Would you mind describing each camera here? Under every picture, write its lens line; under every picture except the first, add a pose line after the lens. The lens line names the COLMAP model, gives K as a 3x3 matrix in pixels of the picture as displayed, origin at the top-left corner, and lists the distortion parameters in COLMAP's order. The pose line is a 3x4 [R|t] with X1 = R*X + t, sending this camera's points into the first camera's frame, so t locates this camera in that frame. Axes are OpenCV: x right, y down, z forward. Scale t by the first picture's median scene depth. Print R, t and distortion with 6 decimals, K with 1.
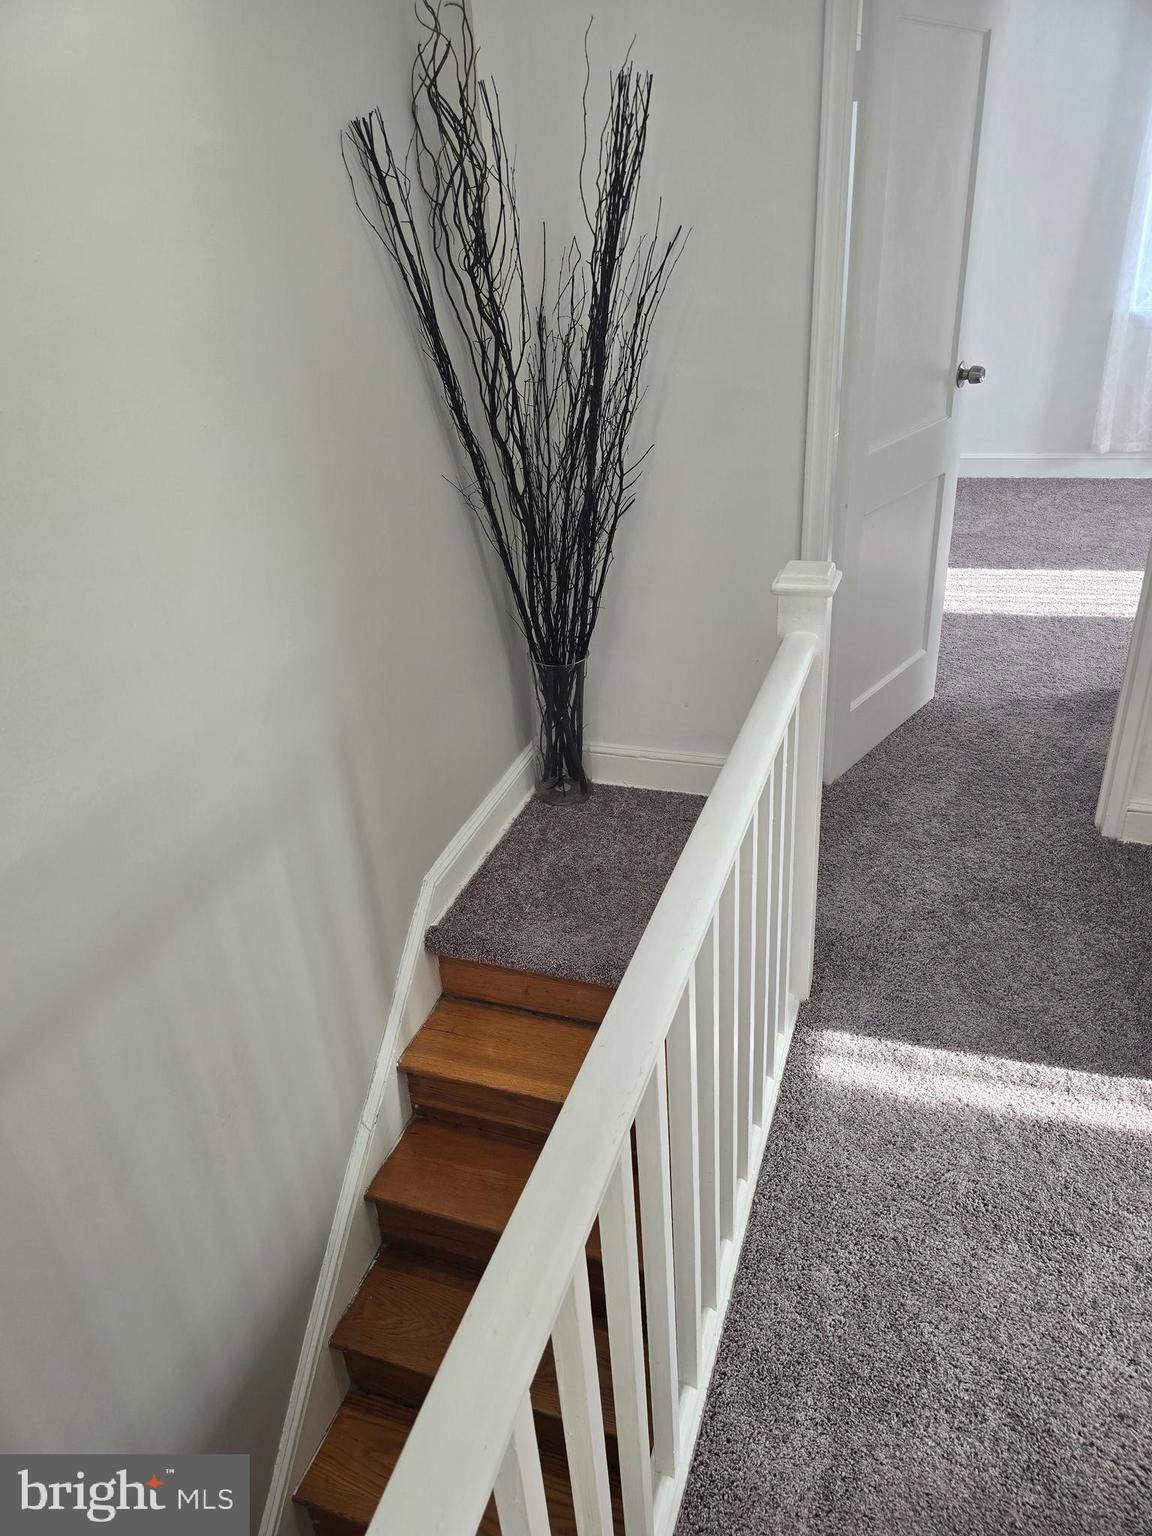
lens RADIAL K [[1028.6, 0, 567.4], [0, 1028.6, 785.5], [0, 0, 1]] dist [0.057824, -0.048468]
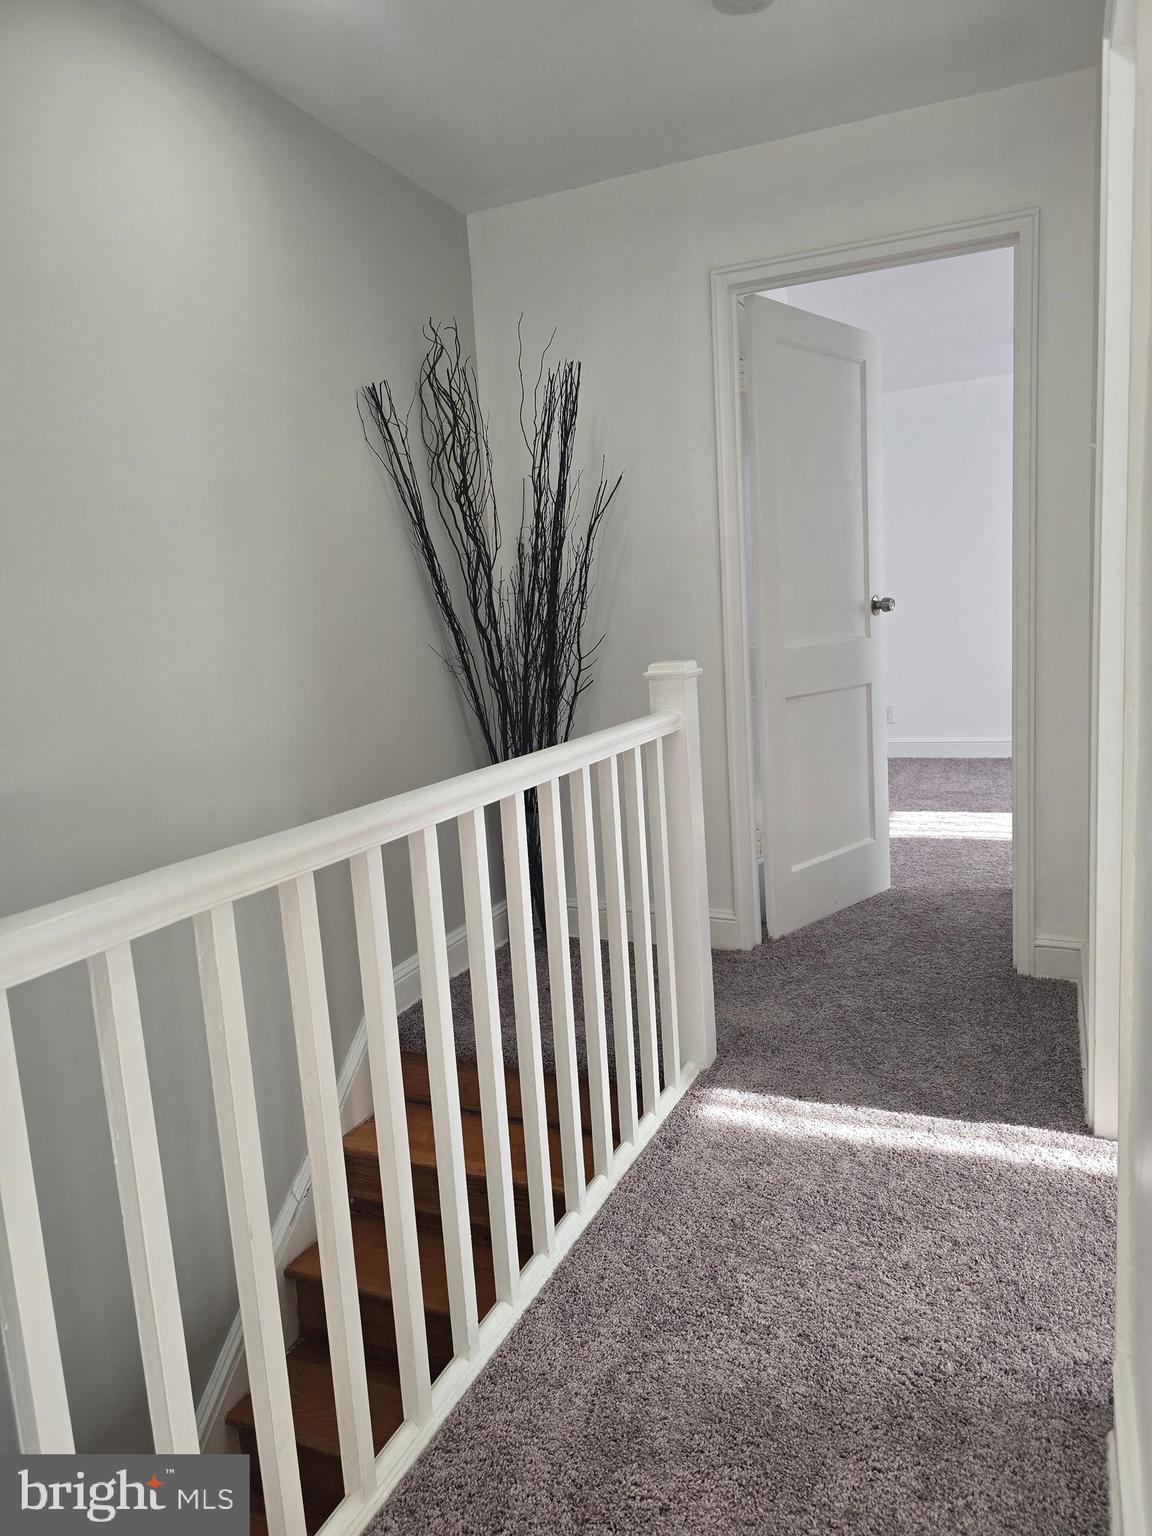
lens RADIAL K [[1009.9, 0, 576.0], [0, 1009.9, 768.0], [0, 0, 1]] dist [0.118227, -0.155886]
pose [[0.996851, 0.019074, -0.076970, 0.183234], [-0.043666, 0.942258, -0.332029, 0.287422], [0.066193, 0.334345, 0.940124, -0.118700]]
